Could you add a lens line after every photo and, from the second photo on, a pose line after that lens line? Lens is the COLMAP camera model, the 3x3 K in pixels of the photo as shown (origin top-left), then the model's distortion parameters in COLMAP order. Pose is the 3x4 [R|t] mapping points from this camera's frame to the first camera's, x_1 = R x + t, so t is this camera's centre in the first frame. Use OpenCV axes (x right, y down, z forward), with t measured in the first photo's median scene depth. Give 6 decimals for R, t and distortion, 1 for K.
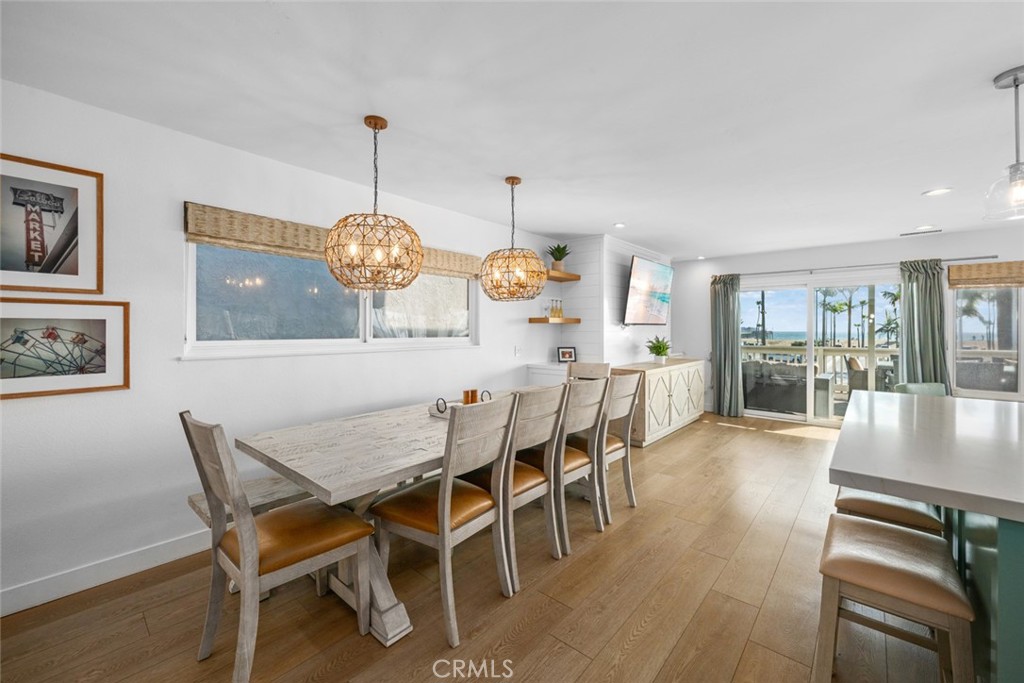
lens RADIAL K [[402.8, 0, 512.6], [0, 402.8, 328.5], [0, 0, 1]] dist [-0.009312, 0.001027]
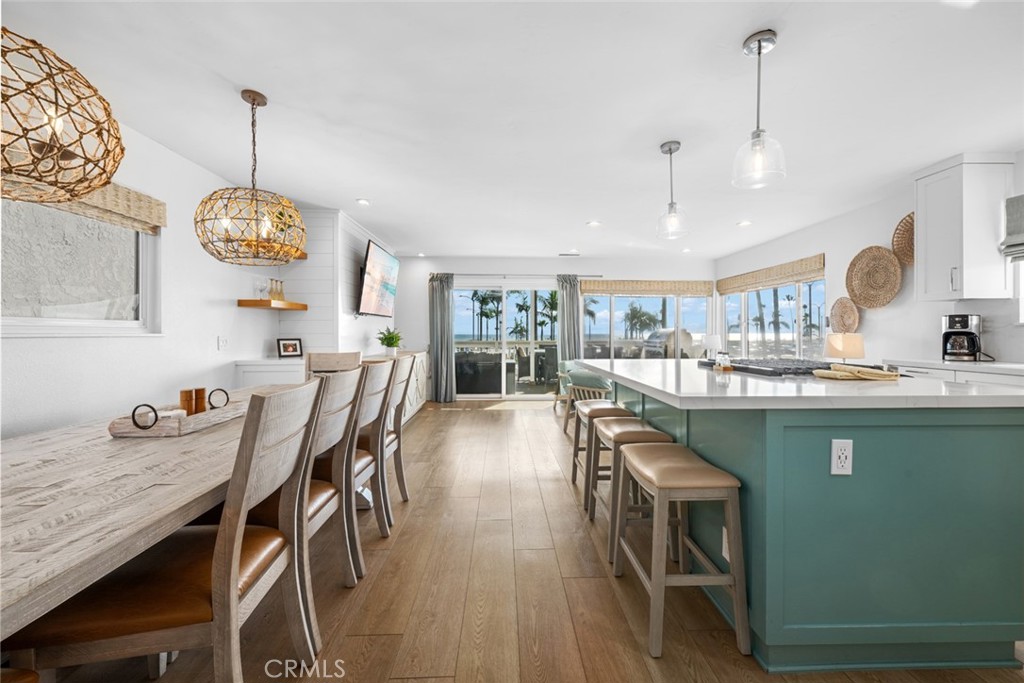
lens RADIAL K [[402.8, 0, 516.5], [0, 402.8, 330.1], [0, 0, 1]] dist [-0.009312, 0.001027]
pose [[0.722296, 0.001030, 0.691583, -0.102120], [0.002862, 0.999986, -0.004478, 0.035942], [-0.691578, 0.005214, 0.722283, 0.102043]]
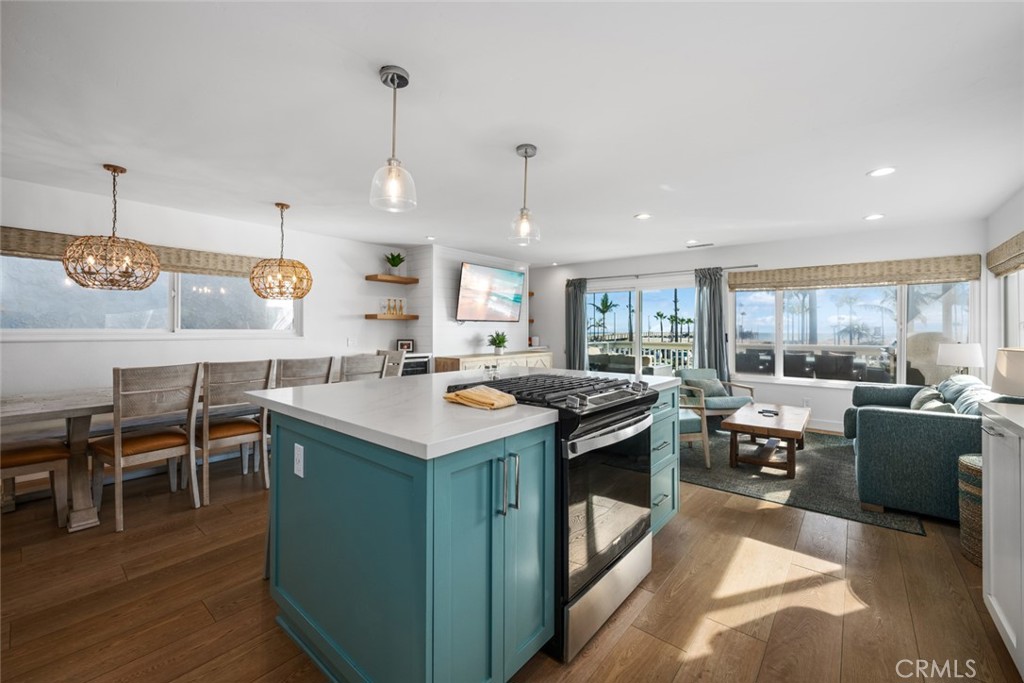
lens RADIAL K [[402.8, 0, 531.1], [0, 402.8, 326.5], [0, 0, 1]] dist [-0.009312, 0.001027]
pose [[0.999053, 0.002571, 0.043434, 0.476673], [-0.002301, 0.999978, -0.006257, 0.015295], [-0.043450, 0.006151, 0.999037, -0.197282]]
